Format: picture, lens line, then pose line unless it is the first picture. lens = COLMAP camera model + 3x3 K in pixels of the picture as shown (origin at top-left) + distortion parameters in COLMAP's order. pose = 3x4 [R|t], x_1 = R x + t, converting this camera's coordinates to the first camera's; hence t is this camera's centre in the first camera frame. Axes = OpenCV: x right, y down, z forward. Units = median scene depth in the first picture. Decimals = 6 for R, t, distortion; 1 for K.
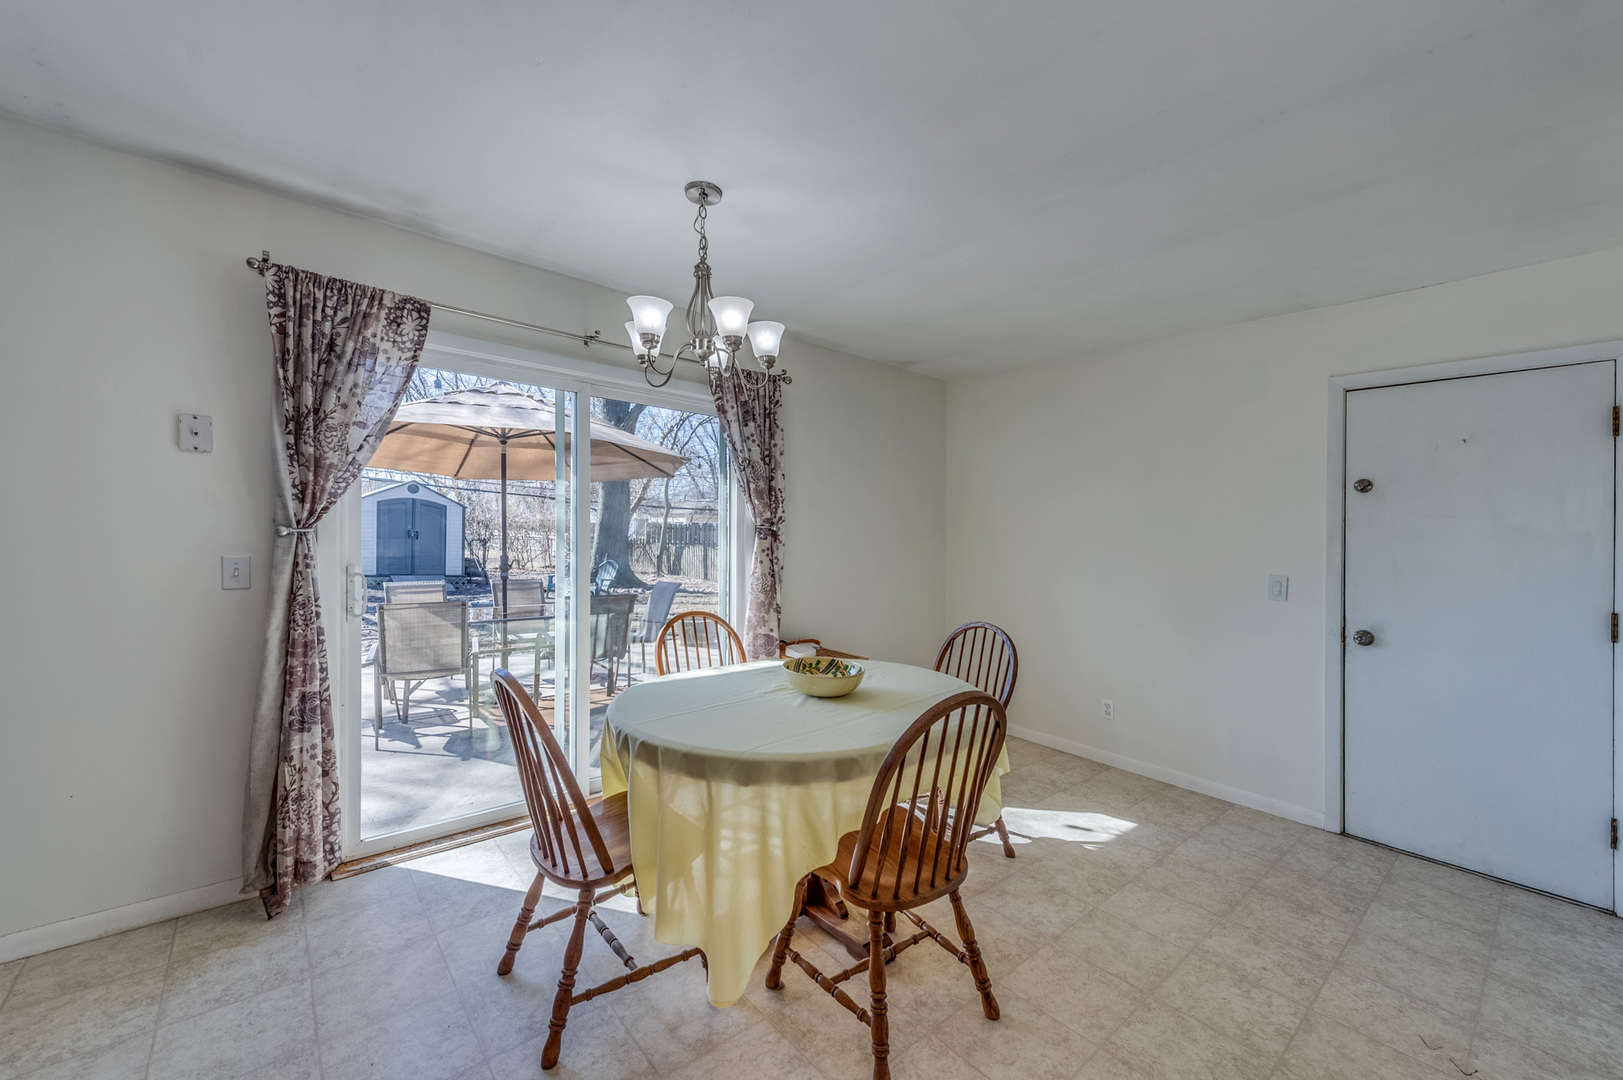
lens RADIAL K [[642.8, 0, 821.9], [0, 642.8, 564.9], [0, 0, 1]] dist [0.010317, -0.003395]
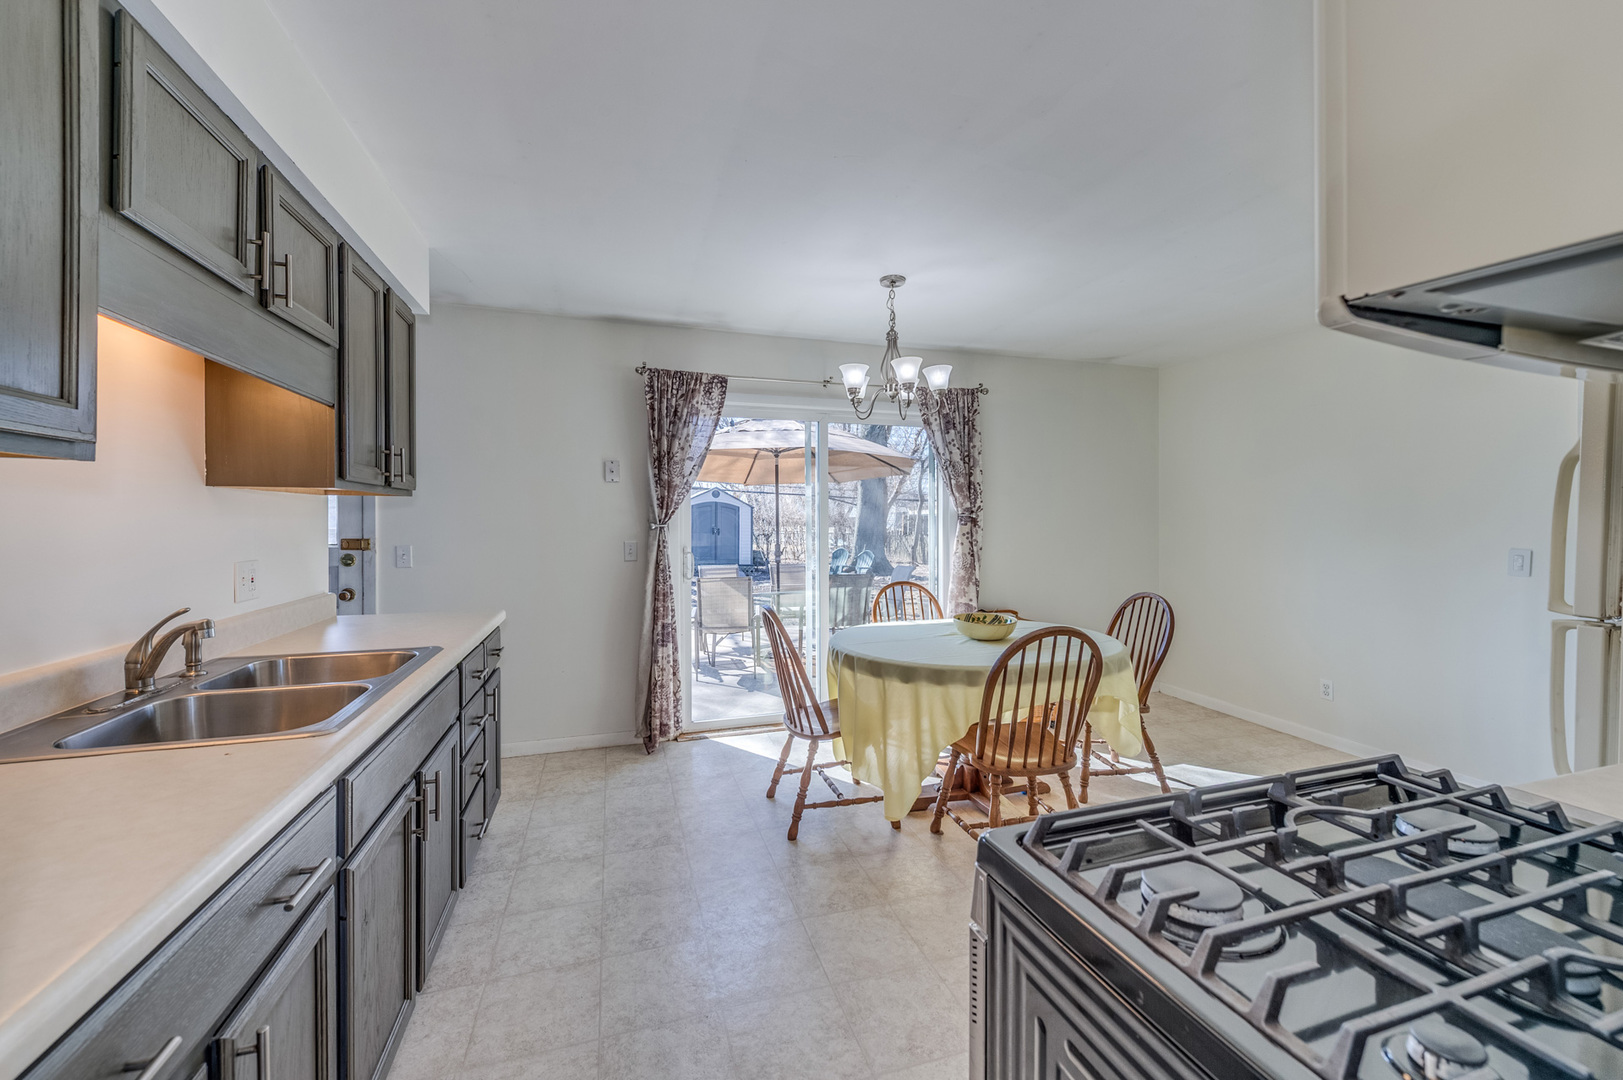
lens RADIAL K [[642.8, 0, 816.3], [0, 642.8, 554.4], [0, 0, 1]] dist [0.010317, -0.003395]
pose [[0.917580, -0.007702, -0.397476, 0.209311], [0.006363, 0.999969, -0.004687, 0.029863], [0.397500, 0.001771, 0.917600, -0.347898]]
